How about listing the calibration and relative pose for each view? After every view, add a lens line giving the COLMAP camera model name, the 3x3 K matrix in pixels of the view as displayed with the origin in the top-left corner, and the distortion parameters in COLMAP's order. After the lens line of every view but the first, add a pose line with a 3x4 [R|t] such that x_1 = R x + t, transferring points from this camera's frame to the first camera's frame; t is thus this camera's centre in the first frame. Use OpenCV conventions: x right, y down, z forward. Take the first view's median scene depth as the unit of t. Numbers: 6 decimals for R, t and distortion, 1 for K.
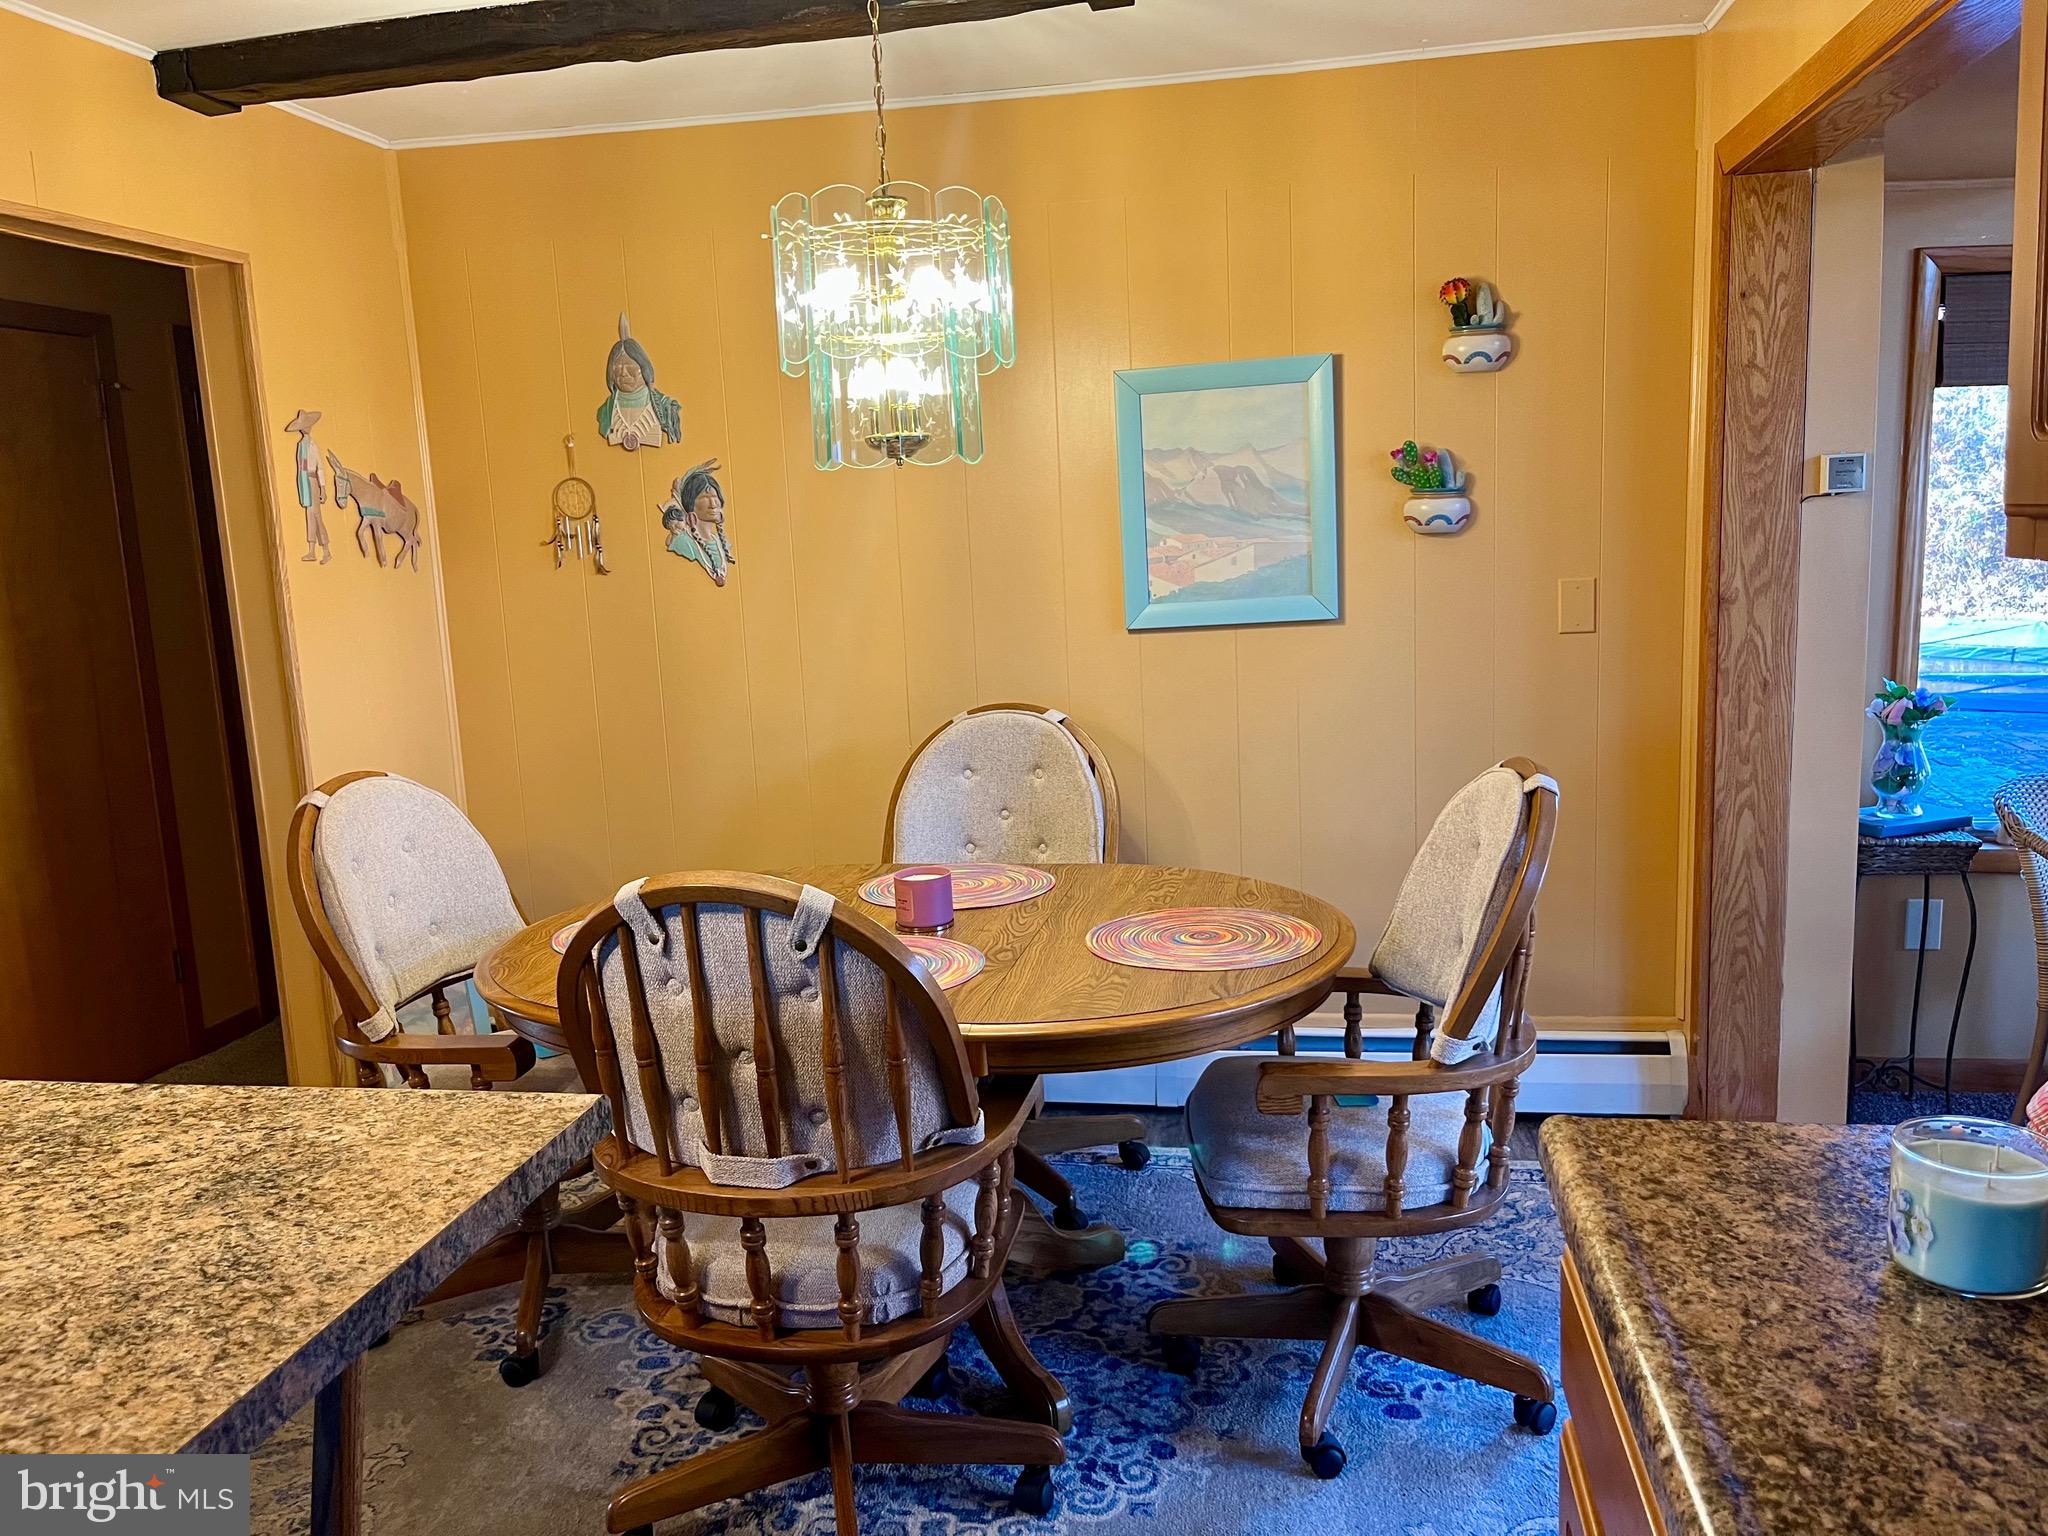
lens RADIAL K [[1553.0, 0, 1021.2], [0, 1553.0, 771.2], [0, 0, 1]] dist [0.052312, -0.063432]
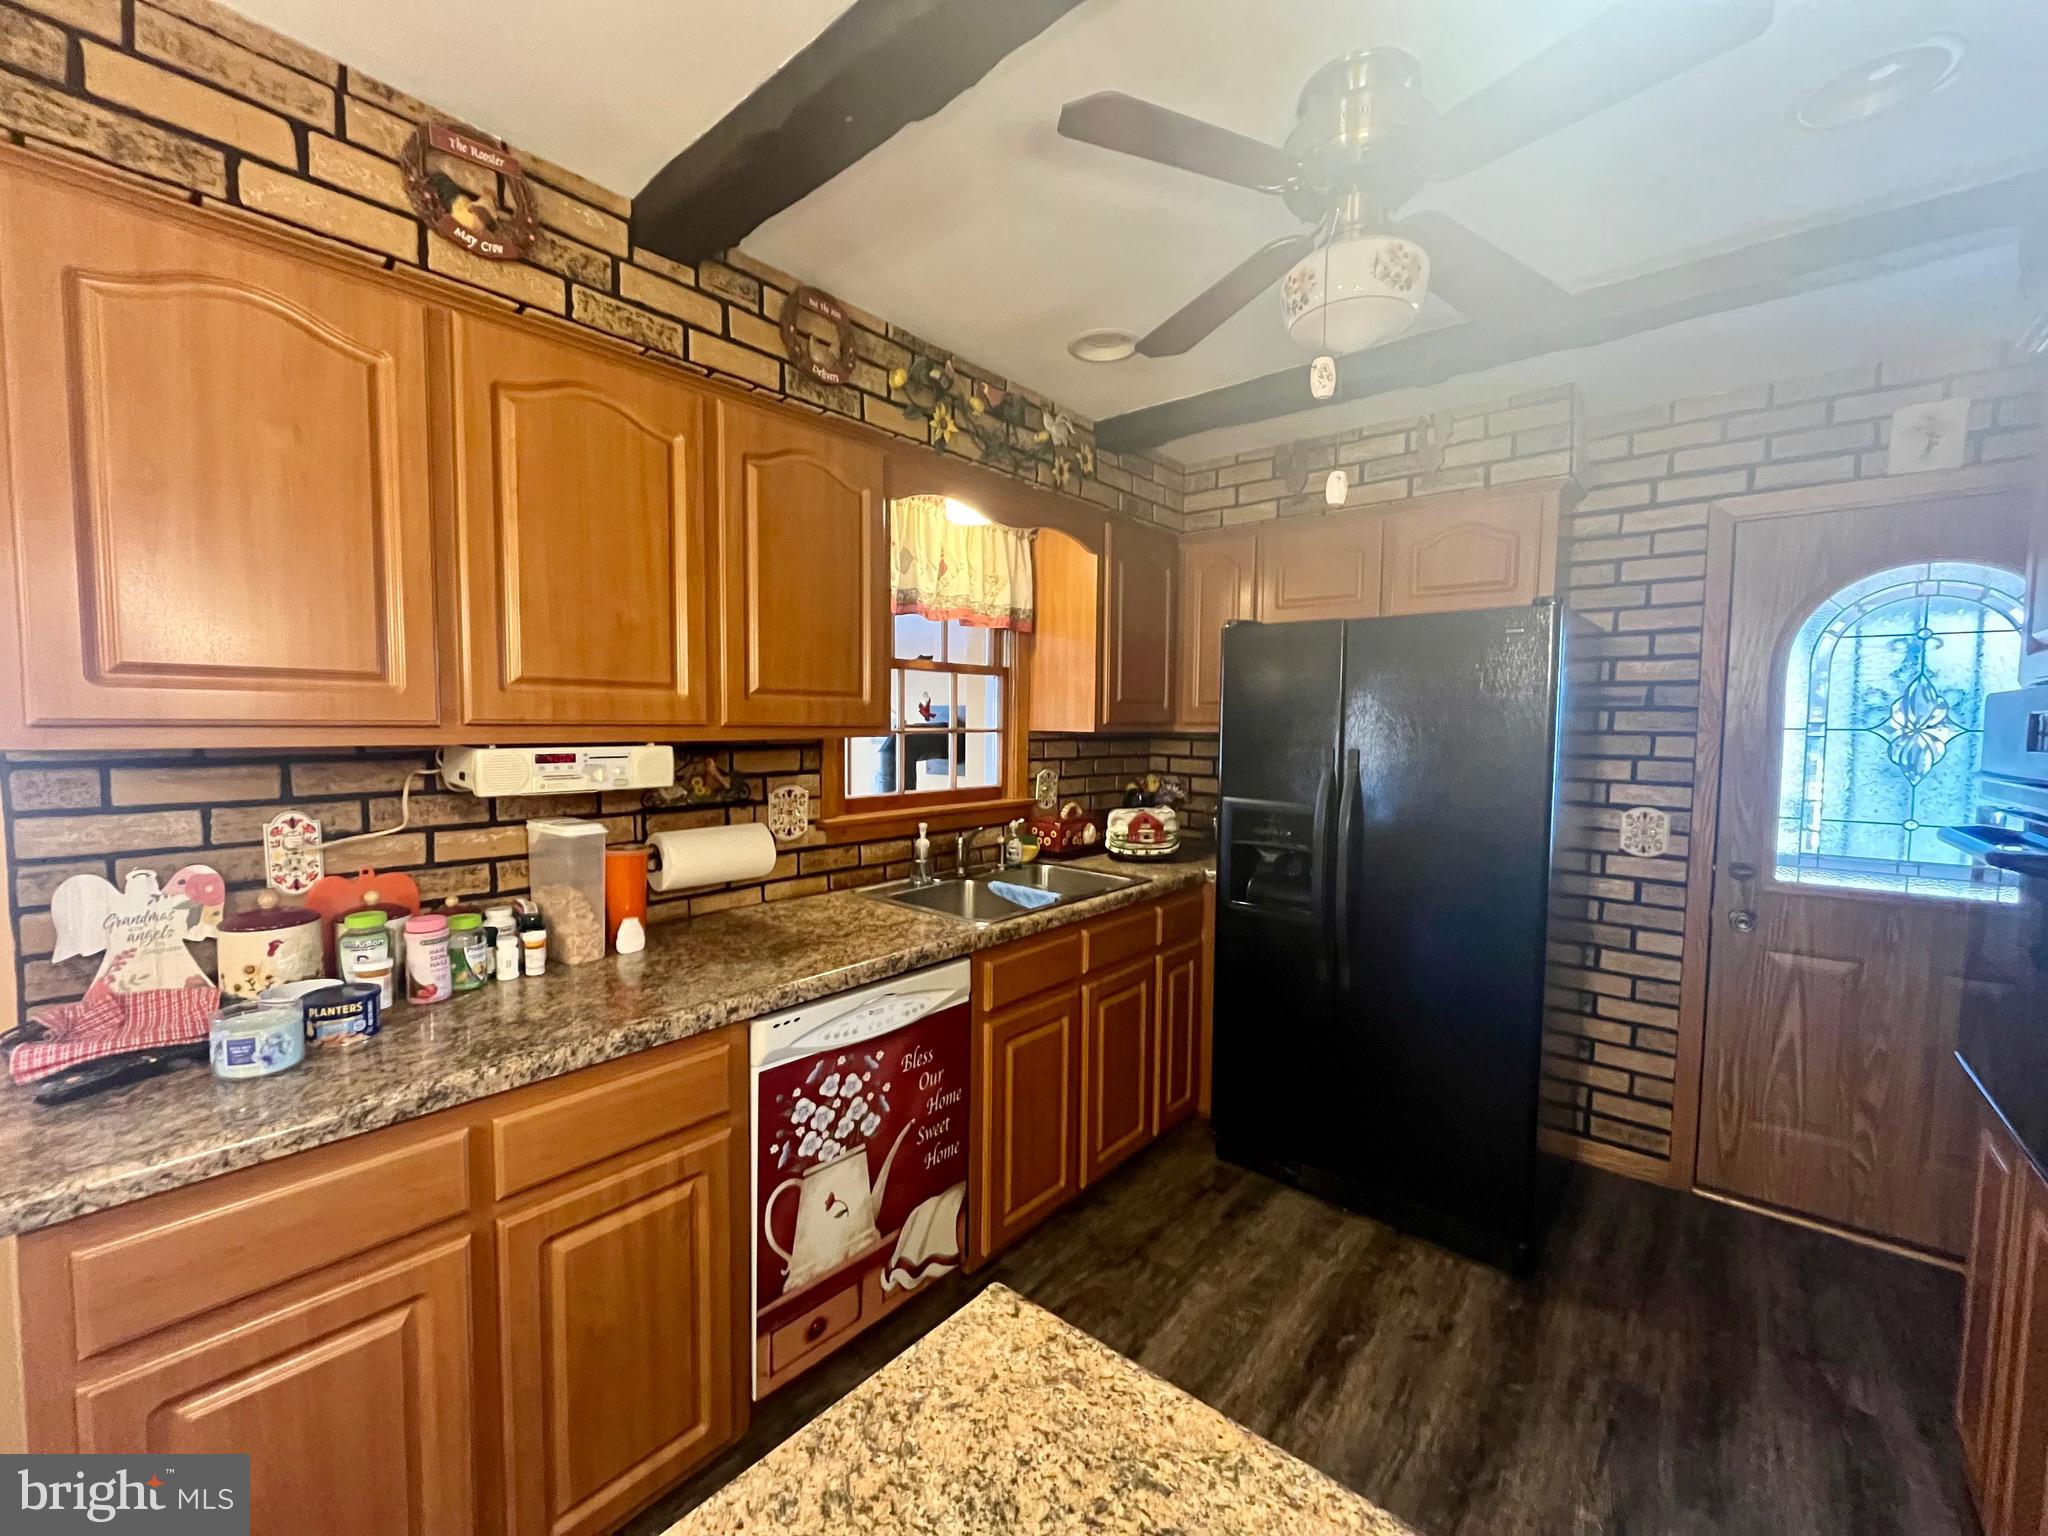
lens RADIAL K [[828.5, 0, 1020.6], [0, 828.5, 773.1], [0, 0, 1]] dist [-0.003652, 0.000191]
pose [[-0.867136, 0.007985, 0.498008, -0.694084], [0.110590, 0.978000, 0.176879, -0.132532], [-0.485639, 0.208453, -0.848942, 1.088531]]
